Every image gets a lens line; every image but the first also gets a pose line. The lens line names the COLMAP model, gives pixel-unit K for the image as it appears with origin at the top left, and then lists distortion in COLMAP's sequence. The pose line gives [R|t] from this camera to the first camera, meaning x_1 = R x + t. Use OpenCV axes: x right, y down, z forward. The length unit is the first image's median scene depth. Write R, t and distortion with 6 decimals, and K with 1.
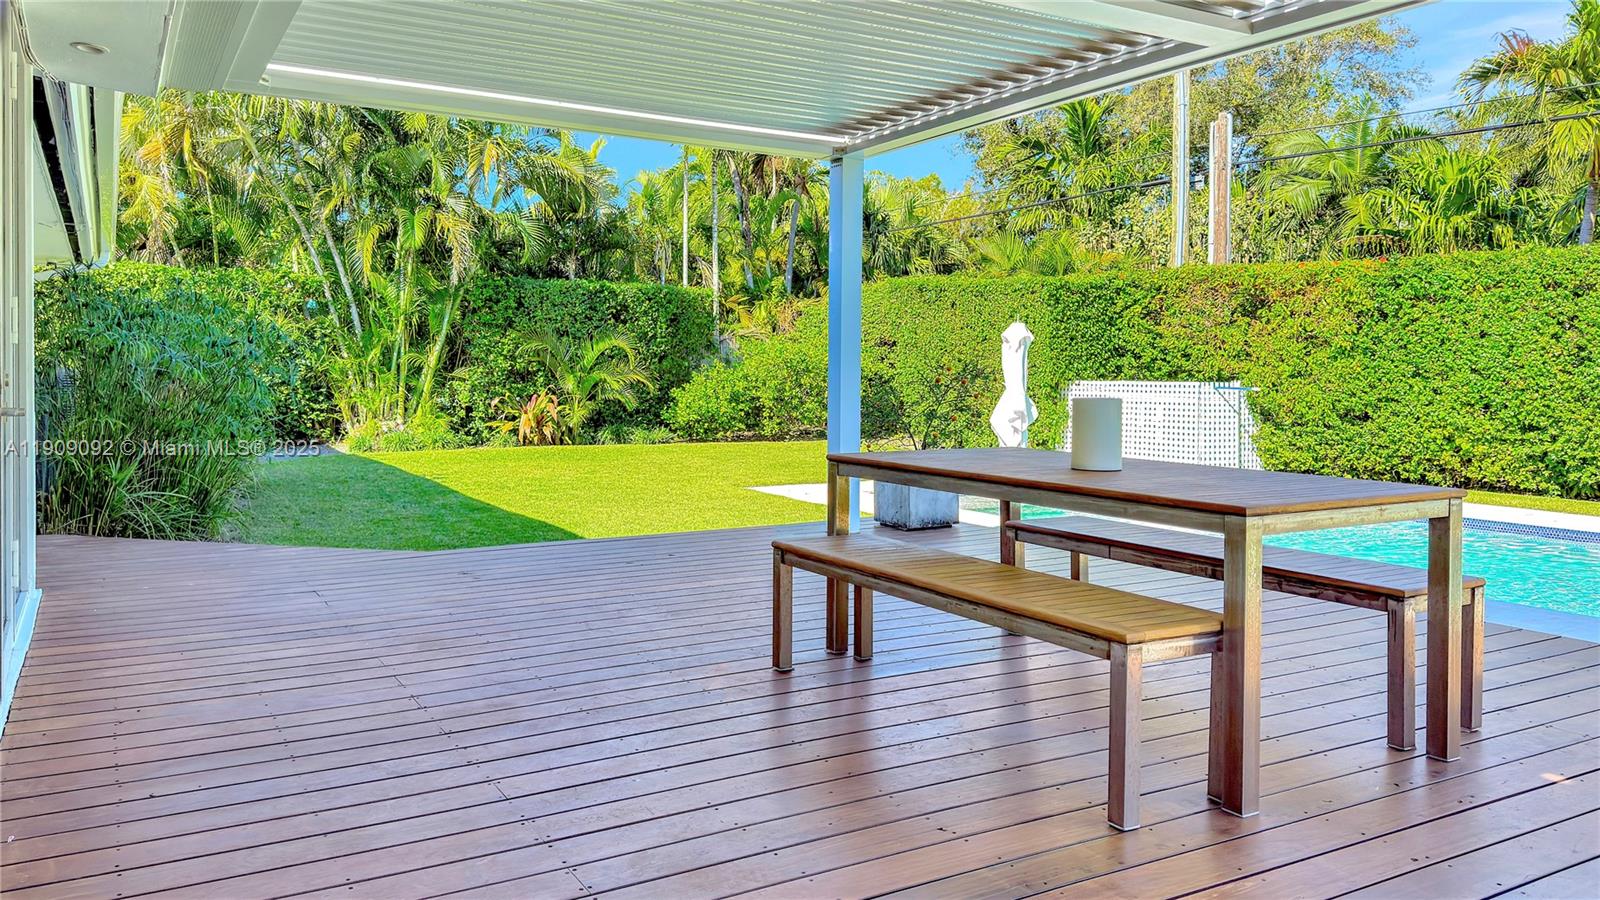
lens RADIAL K [[1172.9, 0, 799.7], [0, 1172.9, 402.5], [0, 0, 1]] dist [0.081740, -0.204573]
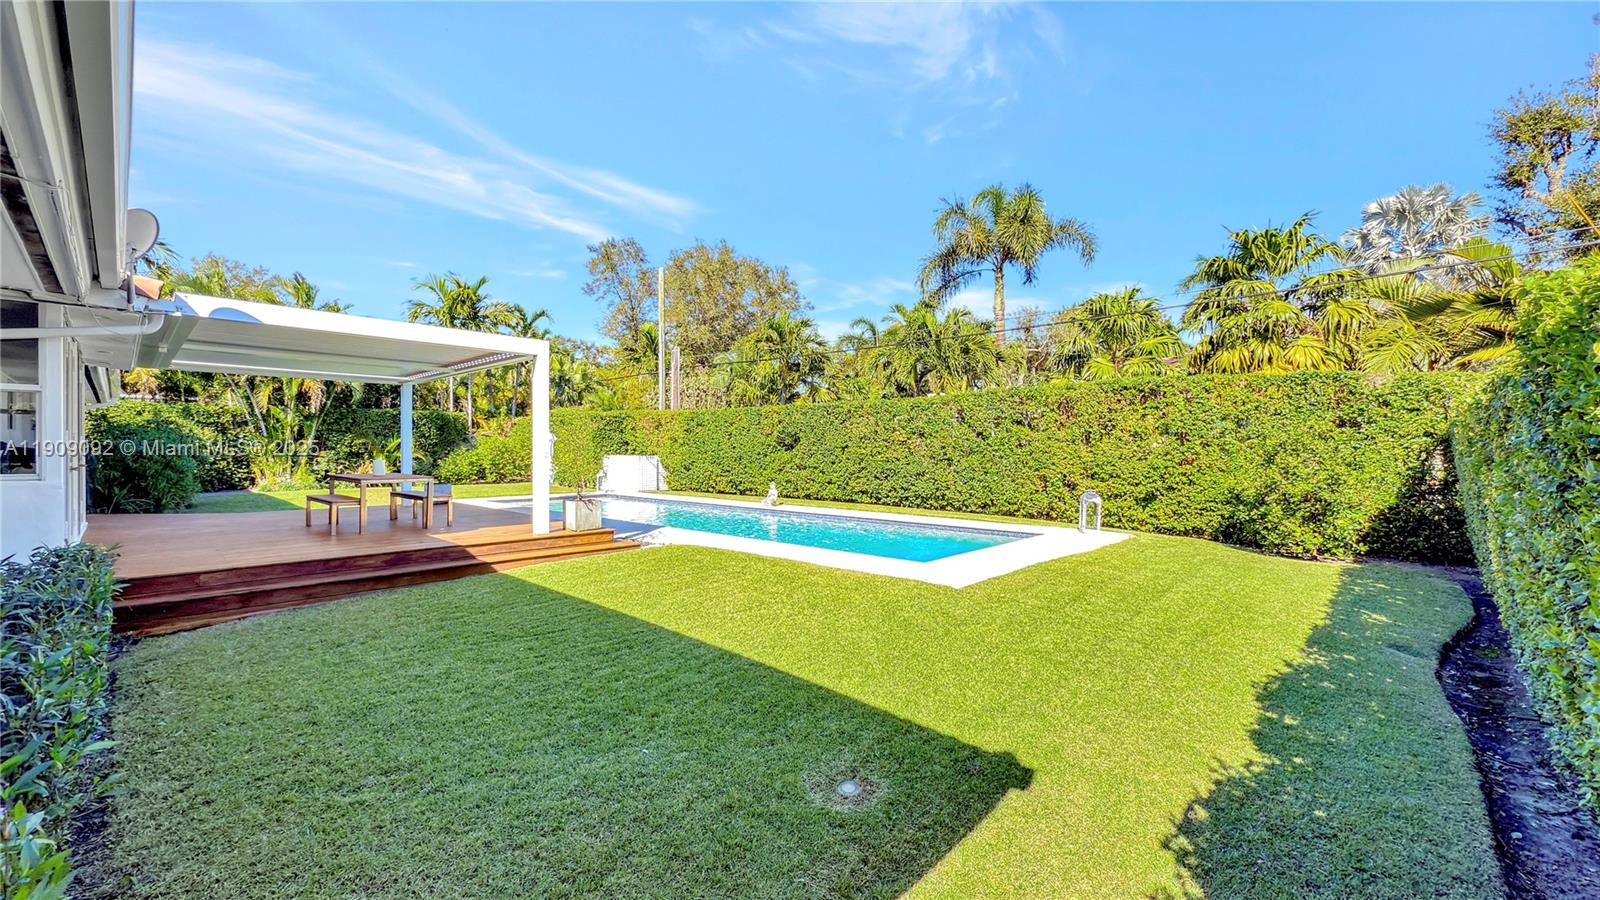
lens RADIAL K [[652.2, 0, 800.0], [0, 652.2, 450.0], [0, 0, 1]] dist [-0.020951, -0.000128]
pose [[0.958489, -0.005534, 0.285074, 0.200421], [0.012589, 0.999658, -0.022921, 0.005049], [-0.284850, 0.025558, 0.958231, -0.337756]]
